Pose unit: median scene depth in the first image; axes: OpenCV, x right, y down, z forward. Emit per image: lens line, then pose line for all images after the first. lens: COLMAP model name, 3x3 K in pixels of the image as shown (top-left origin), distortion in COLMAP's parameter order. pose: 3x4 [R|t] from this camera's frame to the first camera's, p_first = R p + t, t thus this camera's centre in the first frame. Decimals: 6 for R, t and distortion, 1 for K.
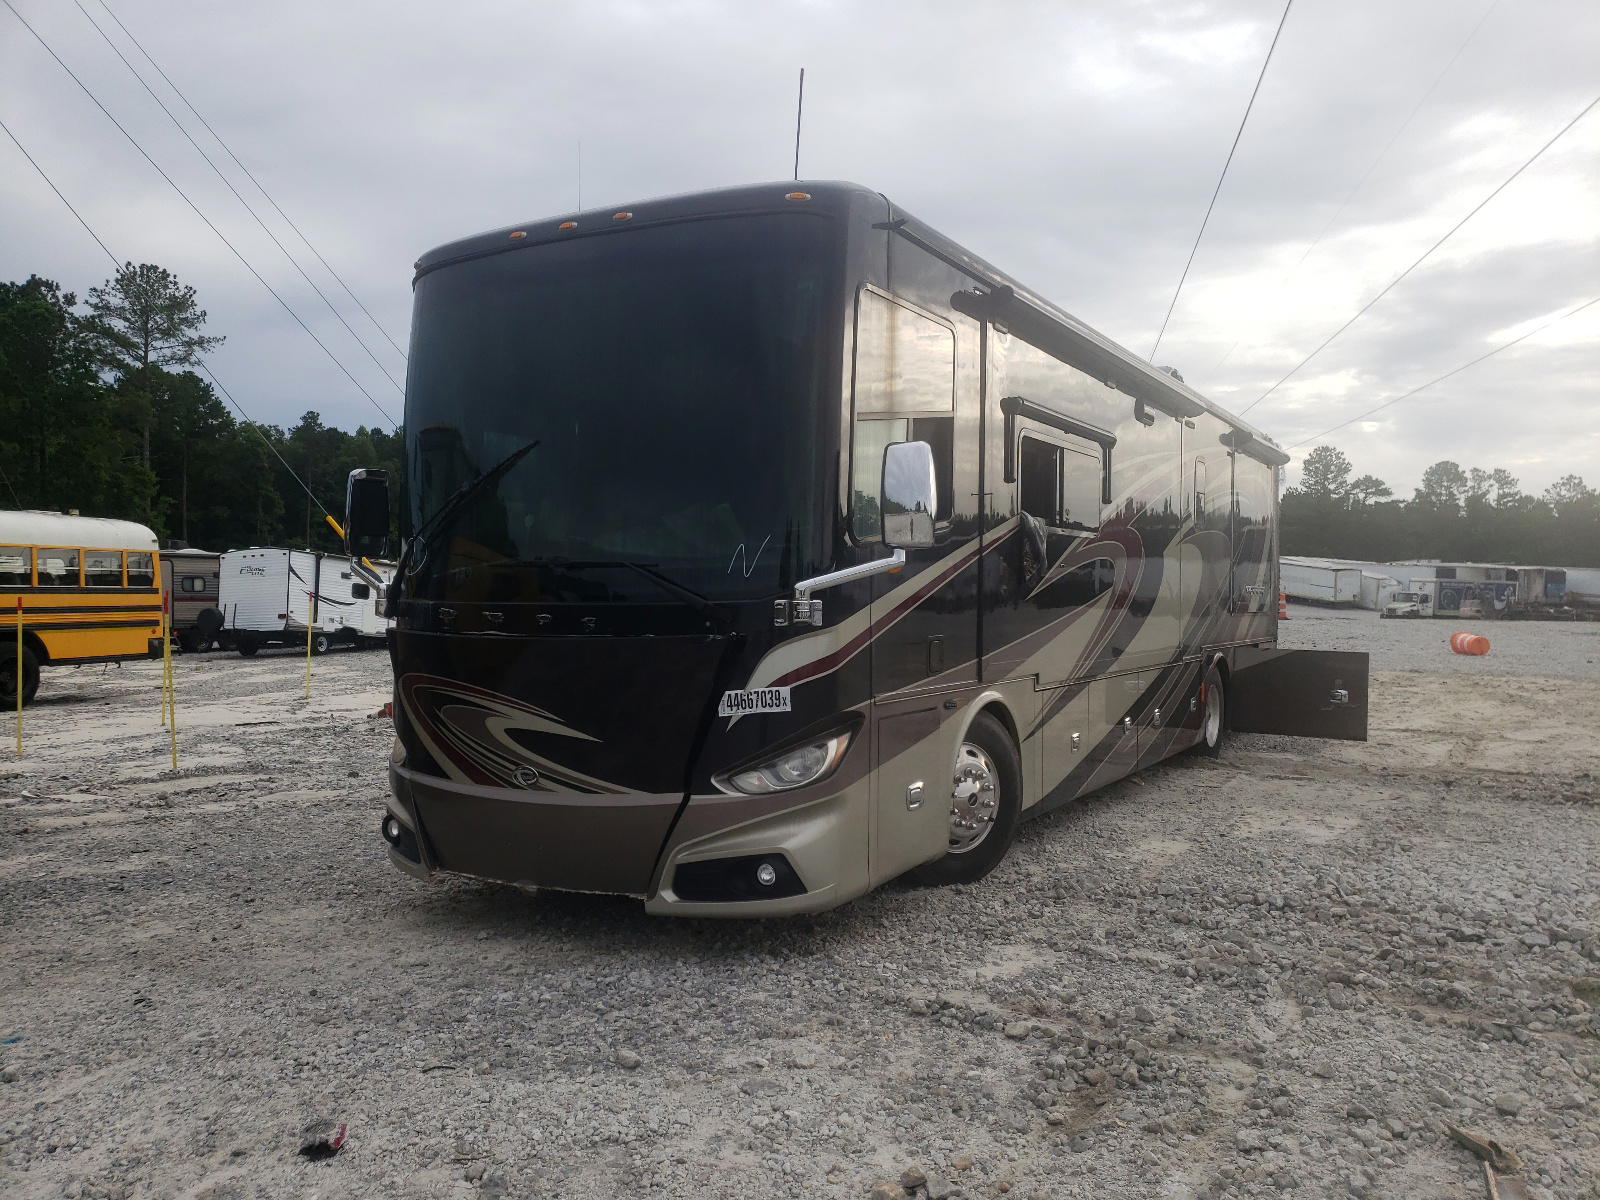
lens RADIAL K [[1246.0, 0, 806.2], [0, 1246.0, 593.1], [0, 0, 1]] dist [0.033376, -0.016321]
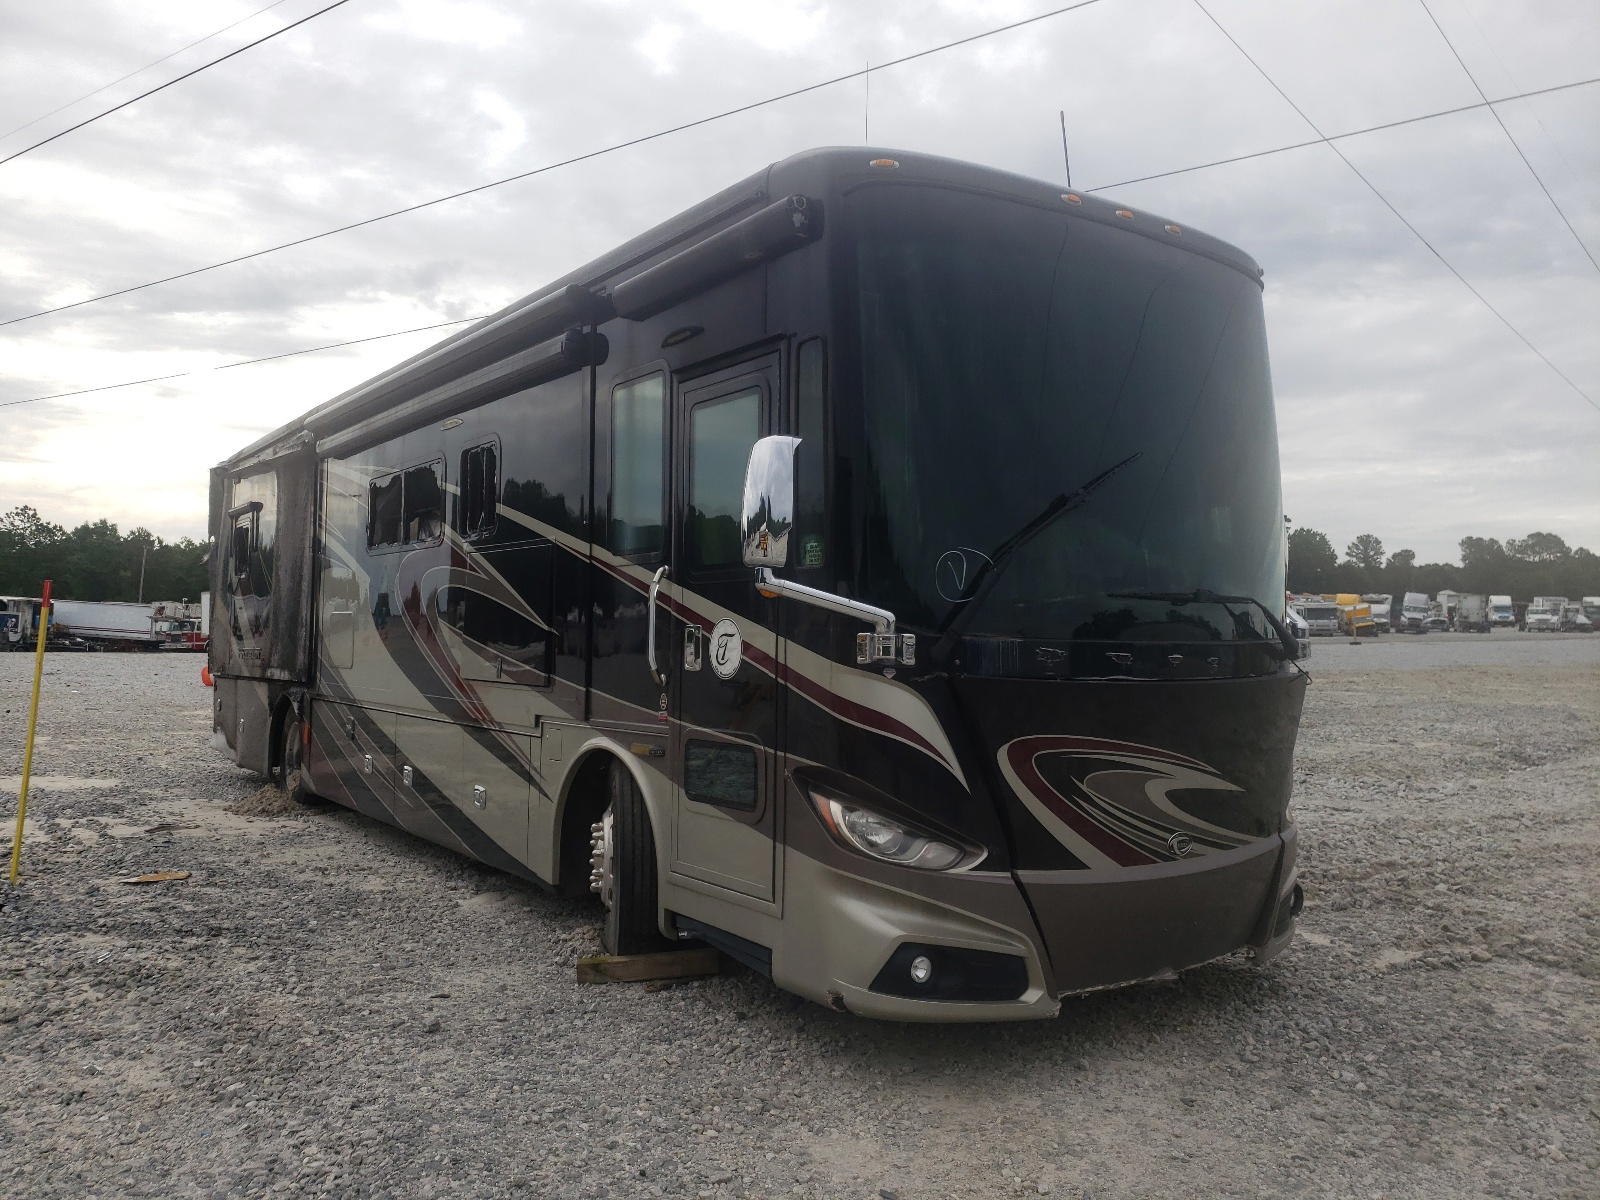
lens RADIAL K [[1246.0, 0, 806.2], [0, 1246.0, 612.1], [0, 0, 1]] dist [0.033376, -0.016321]
pose [[0.422026, 0.018349, 0.906398, -1.077101], [-0.009203, 0.999830, -0.015956, 0.004317], [-0.906537, -0.001607, 0.422124, 0.847809]]
